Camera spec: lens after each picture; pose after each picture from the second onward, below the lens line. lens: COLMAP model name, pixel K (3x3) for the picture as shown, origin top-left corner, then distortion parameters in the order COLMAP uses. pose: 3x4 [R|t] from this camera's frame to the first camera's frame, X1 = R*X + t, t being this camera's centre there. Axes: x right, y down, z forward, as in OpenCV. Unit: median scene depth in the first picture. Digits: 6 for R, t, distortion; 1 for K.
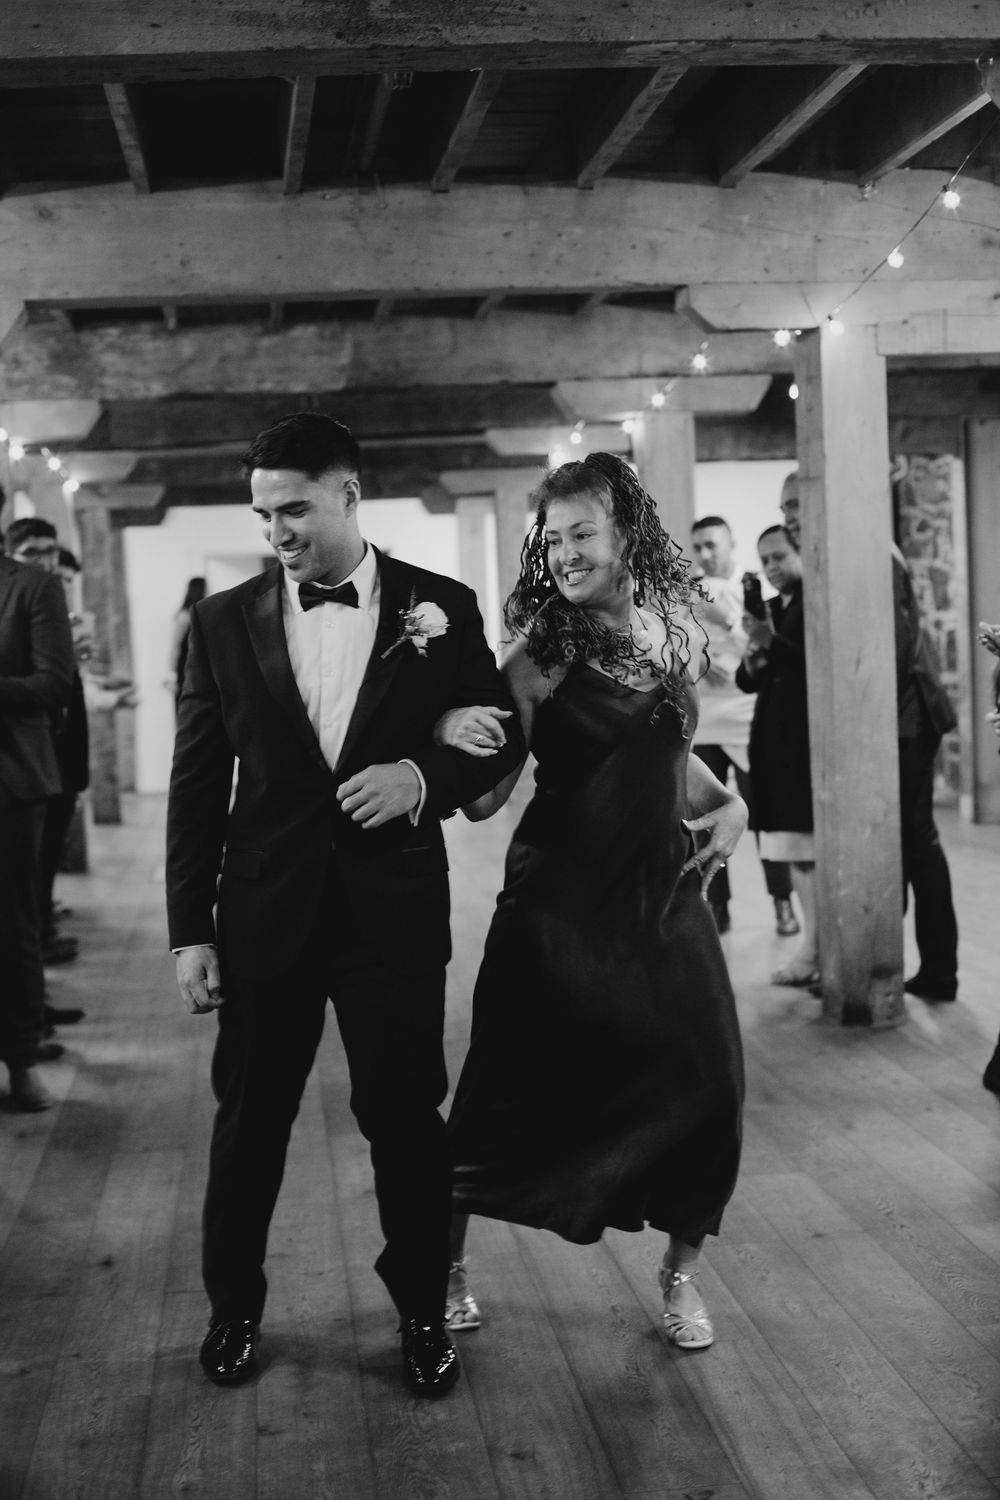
lens RADIAL K [[2188.1, 0, 510.8], [0, 2188.1, 754.3], [0, 0, 1]] dist [-0.112020, 0.000000]
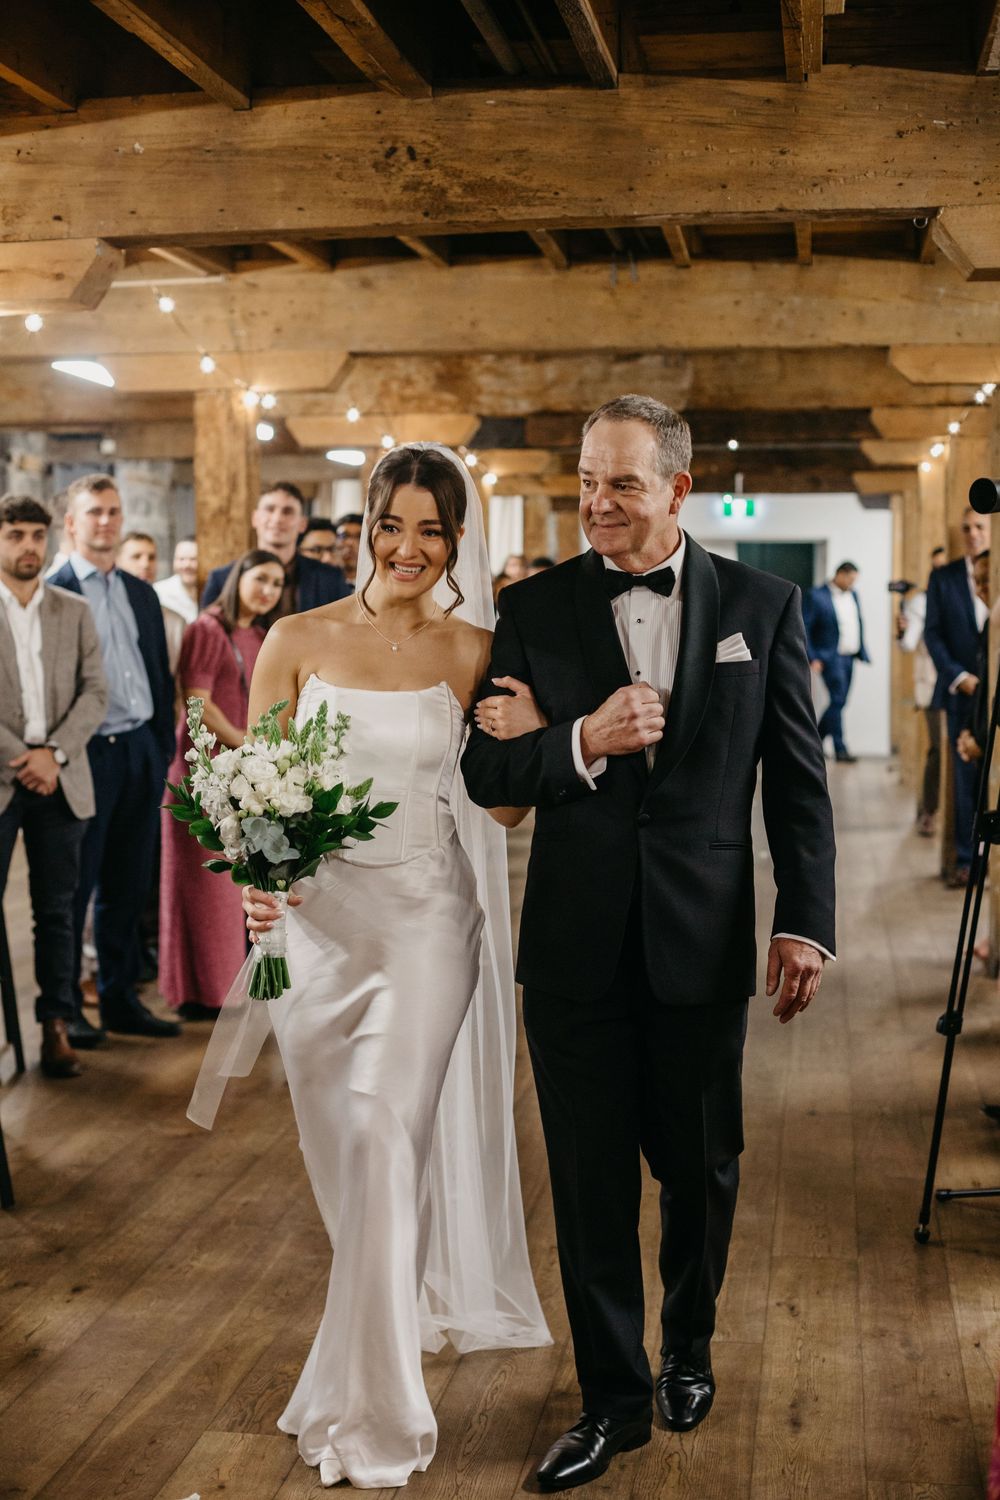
lens RADIAL K [[2188.1, 0, 491.0], [0, 2188.1, 747.8], [0, 0, 1]] dist [-0.112020, 0.000000]
pose [[0.964076, 0.060577, -0.258626, 0.192942], [-0.058034, 0.998162, 0.017462, -0.004584], [0.259209, -0.001826, 0.965820, -0.205045]]
